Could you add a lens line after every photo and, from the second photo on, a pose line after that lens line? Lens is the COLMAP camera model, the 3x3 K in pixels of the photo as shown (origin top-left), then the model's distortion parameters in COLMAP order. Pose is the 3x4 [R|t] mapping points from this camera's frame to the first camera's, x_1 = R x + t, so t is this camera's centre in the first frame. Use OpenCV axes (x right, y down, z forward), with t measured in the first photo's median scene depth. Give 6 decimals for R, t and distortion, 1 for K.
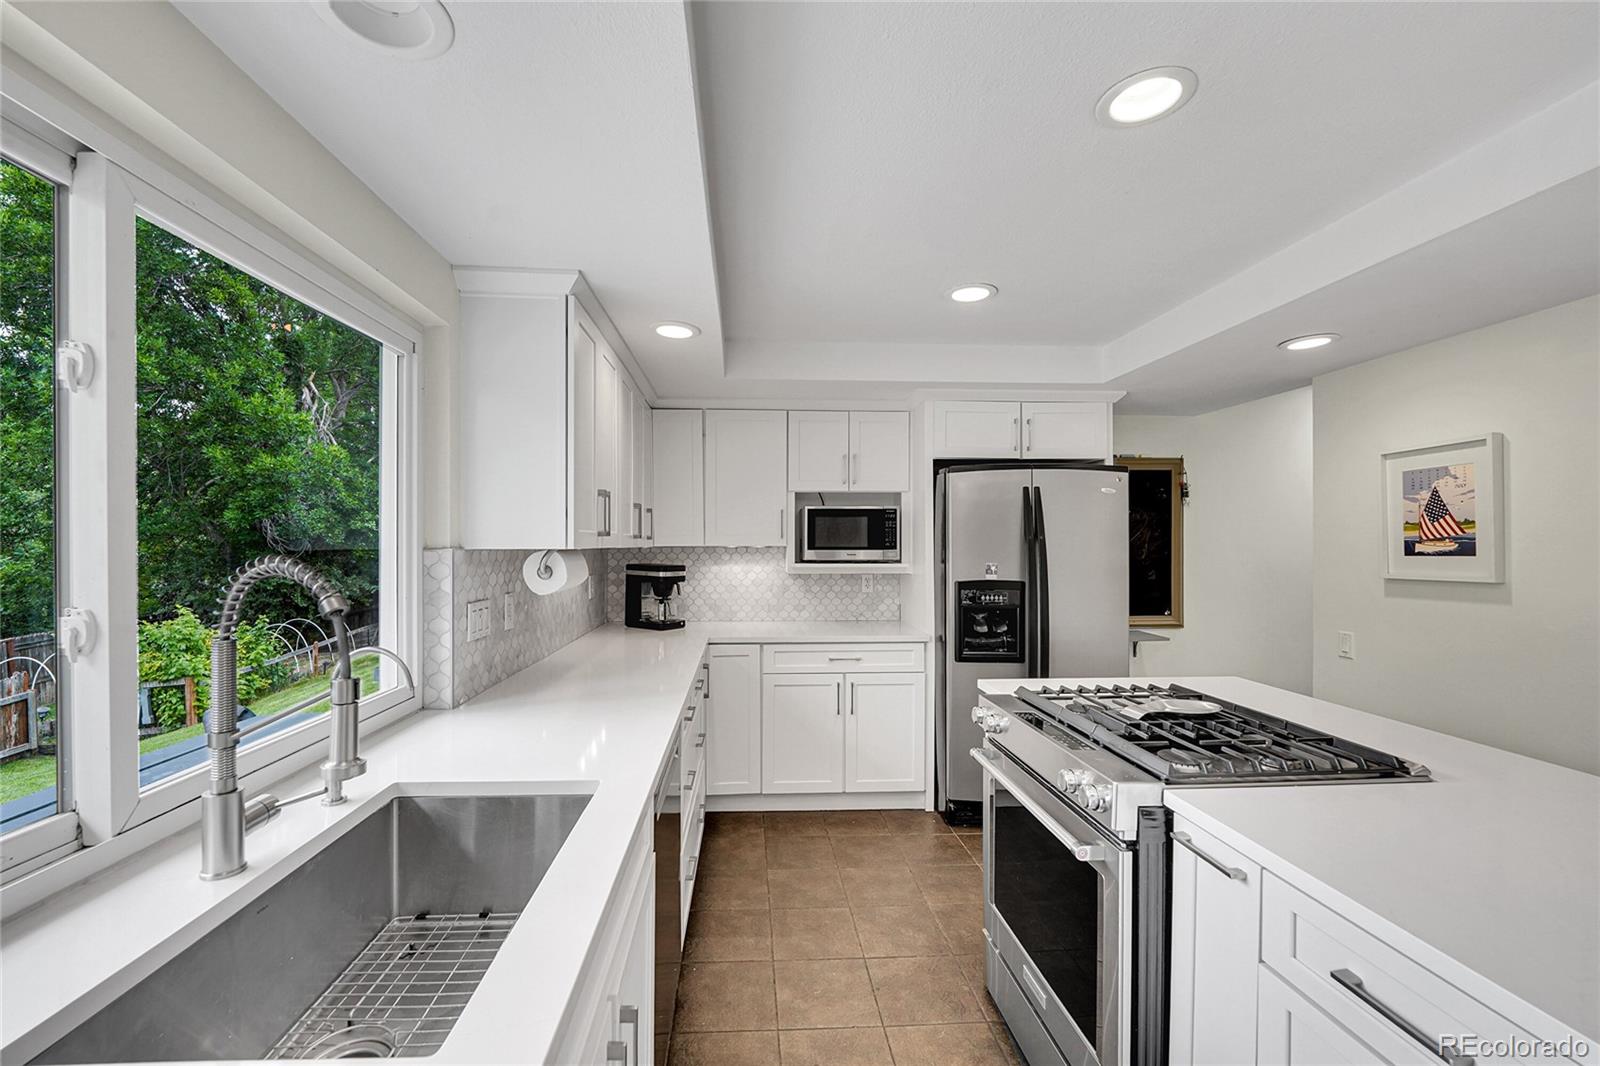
lens RADIAL K [[658.1, 0, 792.9], [0, 658.1, 537.5], [0, 0, 1]] dist [-0.003002, -0.000494]
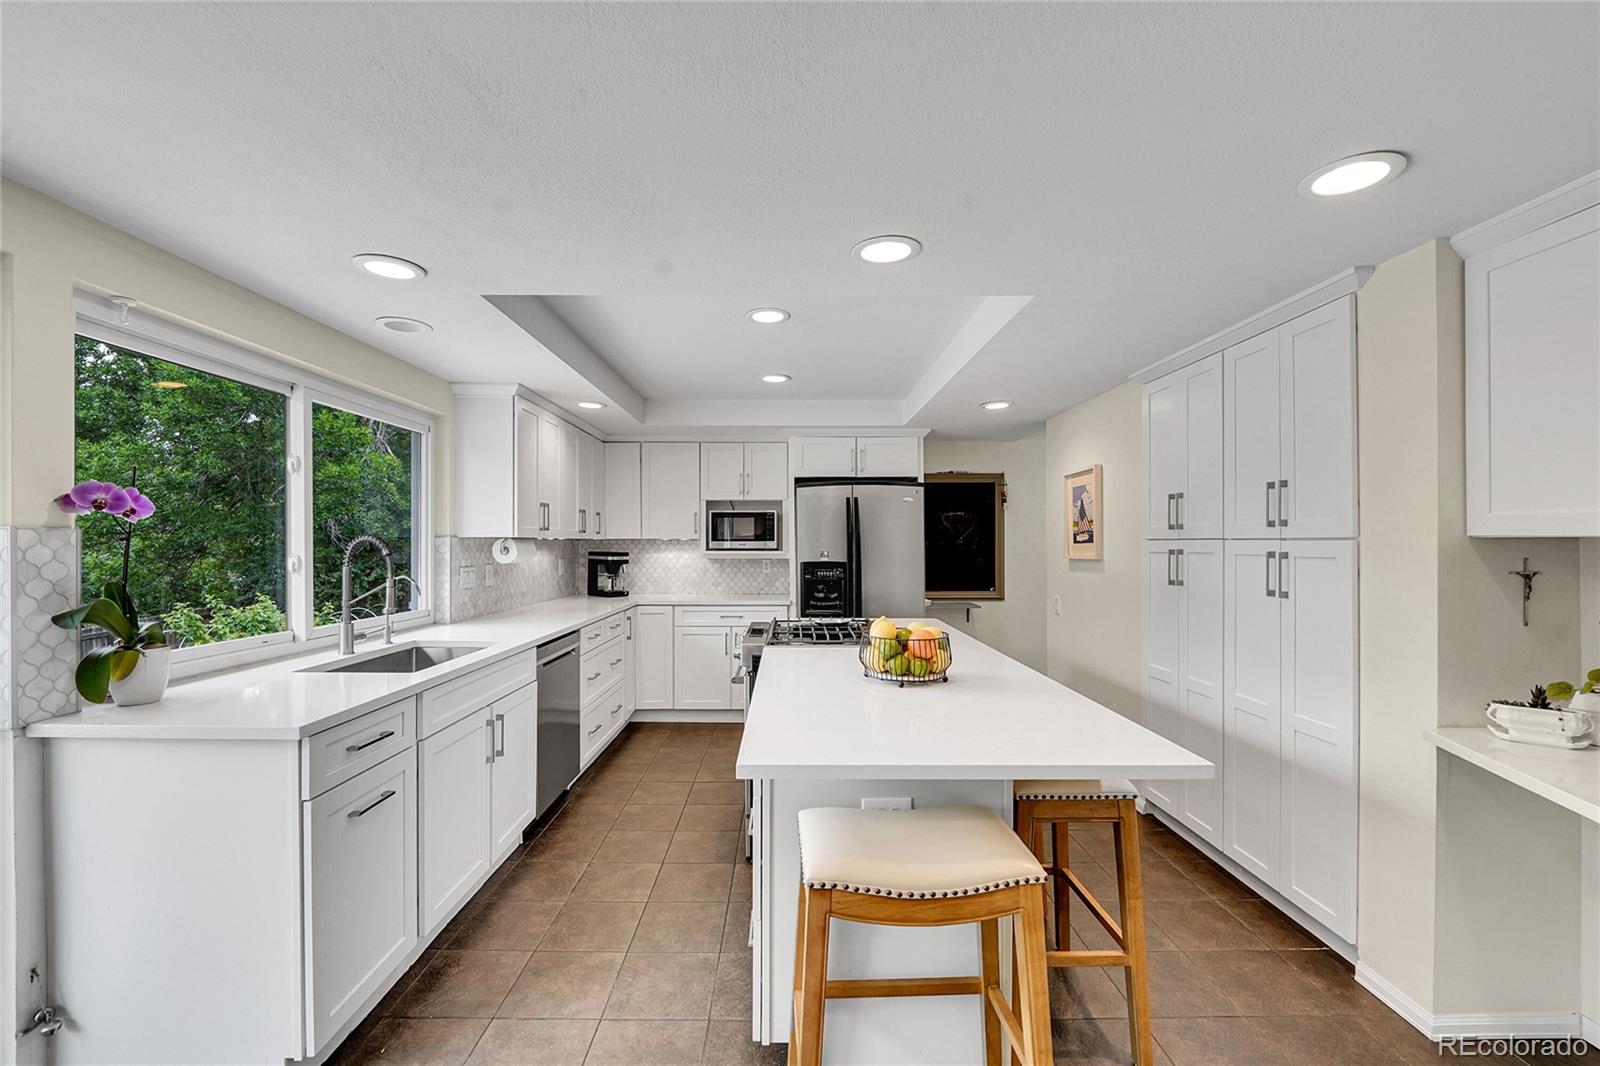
lens RADIAL K [[653.2, 0, 800.0], [0, 653.2, 533.0], [0, 0, 1]] dist [0.002108, 0.000278]
pose [[0.998828, -0.000370, -0.048396, 0.285349], [0.000095, 0.999984, -0.005686, 0.009166], [0.048397, 0.005675, 0.998812, -0.405571]]
